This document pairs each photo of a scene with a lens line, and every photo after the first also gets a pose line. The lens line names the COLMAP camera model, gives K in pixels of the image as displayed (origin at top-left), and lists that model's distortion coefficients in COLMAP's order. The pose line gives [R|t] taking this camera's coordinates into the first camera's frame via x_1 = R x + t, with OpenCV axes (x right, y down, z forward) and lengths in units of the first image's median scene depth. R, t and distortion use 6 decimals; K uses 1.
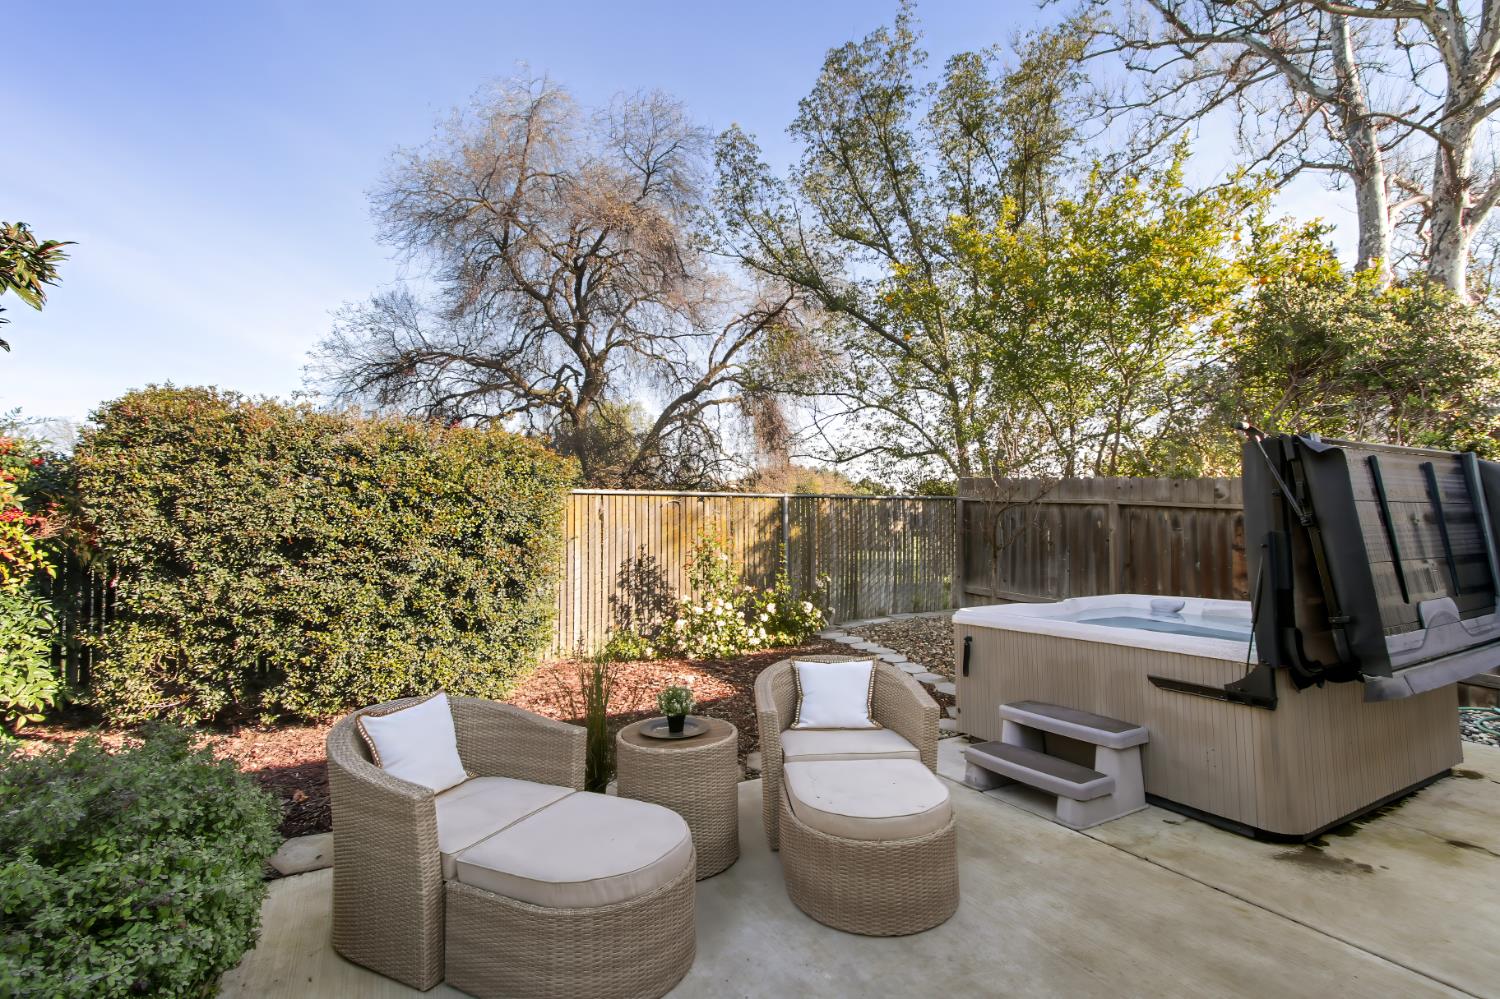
lens RADIAL K [[683.2, 0, 757.1], [0, 683.2, 483.7], [0, 0, 1]] dist [0.000756, 0.001078]
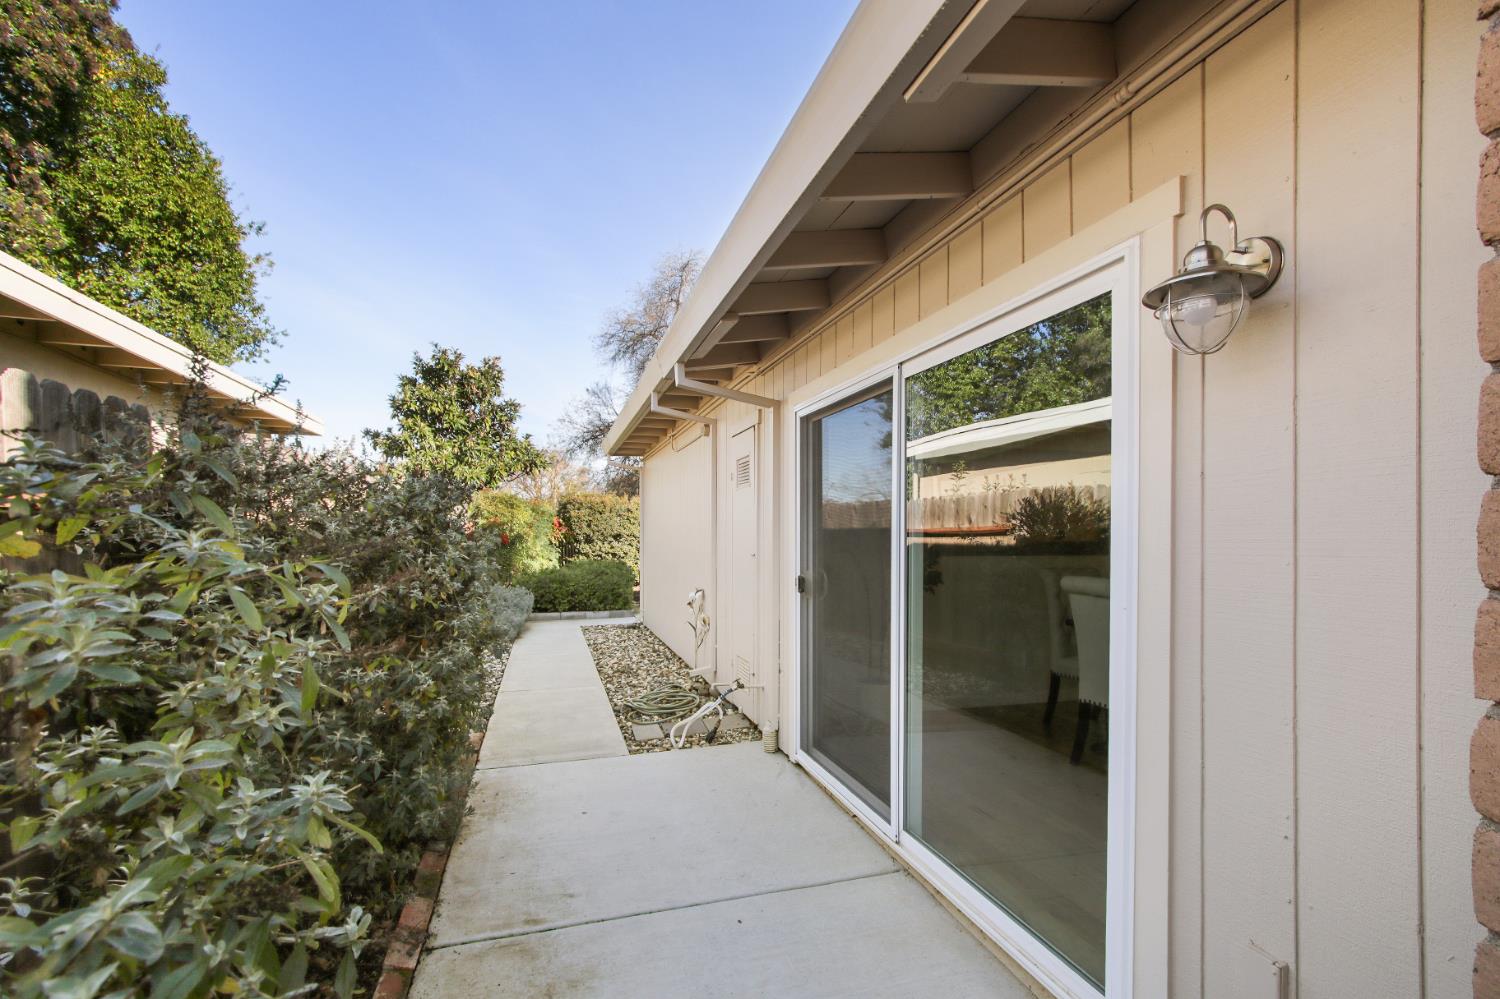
lens RADIAL K [[685.2, 0, 750.7], [0, 685.2, 518.0], [0, 0, 1]] dist [0.000236, 0.000241]
pose [[0.973259, 0.004564, -0.229667, 0.312126], [0.001225, 0.999685, 0.025060, -0.034757], [0.229709, -0.024671, 0.972947, -0.857533]]
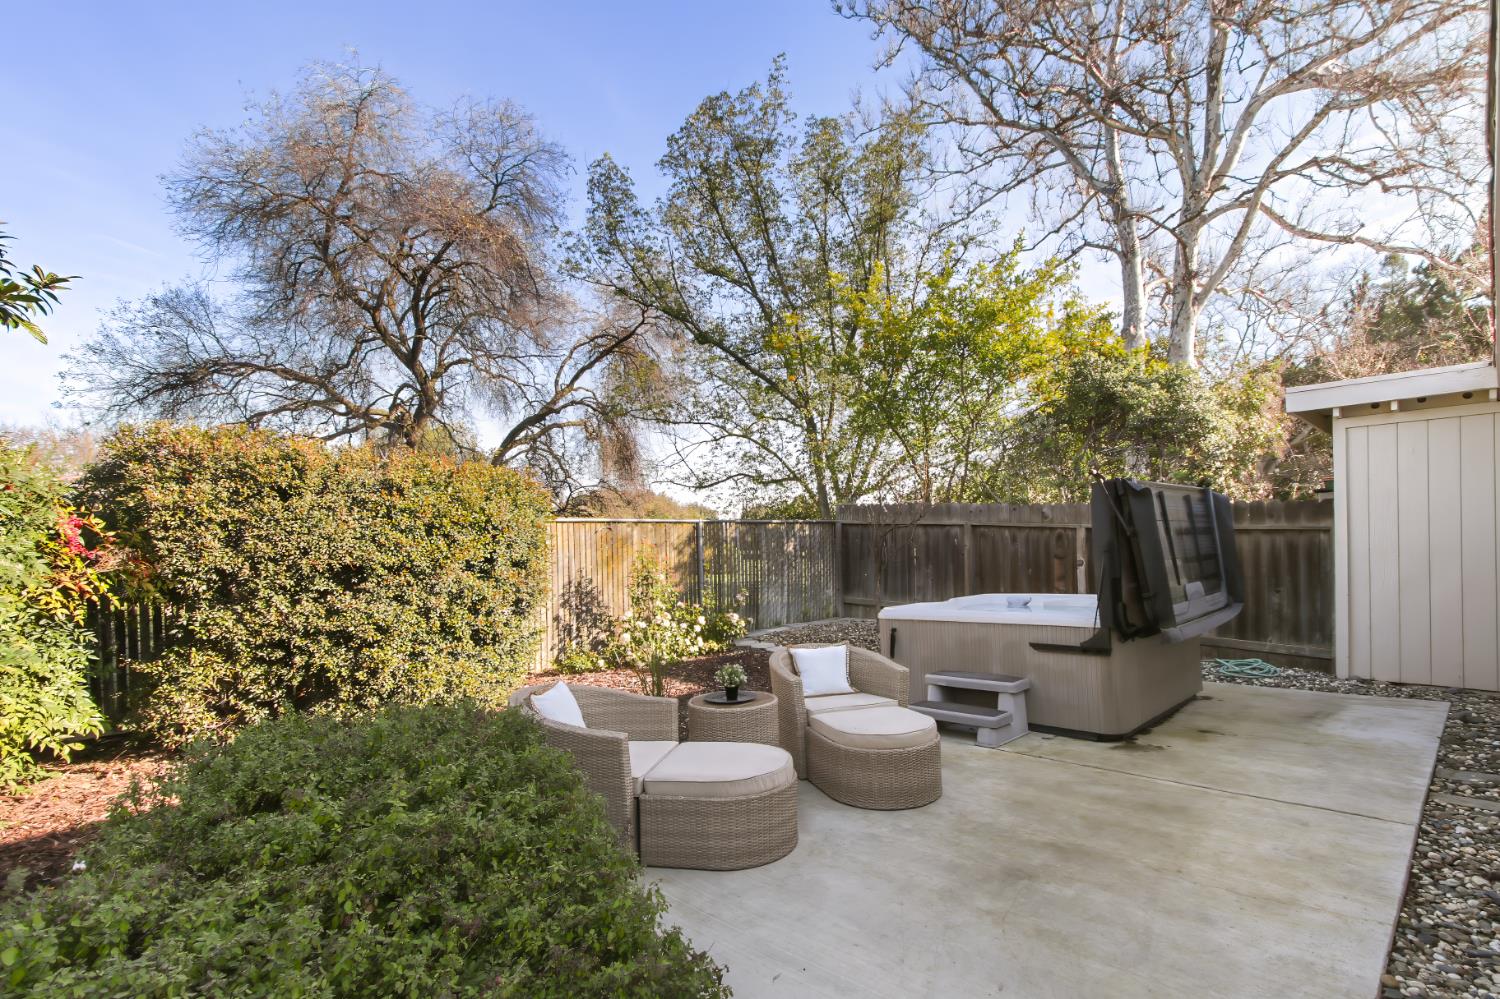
lens RADIAL K [[698.8, 0, 752.9], [0, 698.8, 526.3], [0, 0, 1]] dist [0.001477, 0.000536]
pose [[0.968808, -0.013691, 0.247433, -0.110212], [0.007076, 0.999594, 0.027603, -0.003453], [-0.247710, -0.024991, 0.968512, -0.086934]]
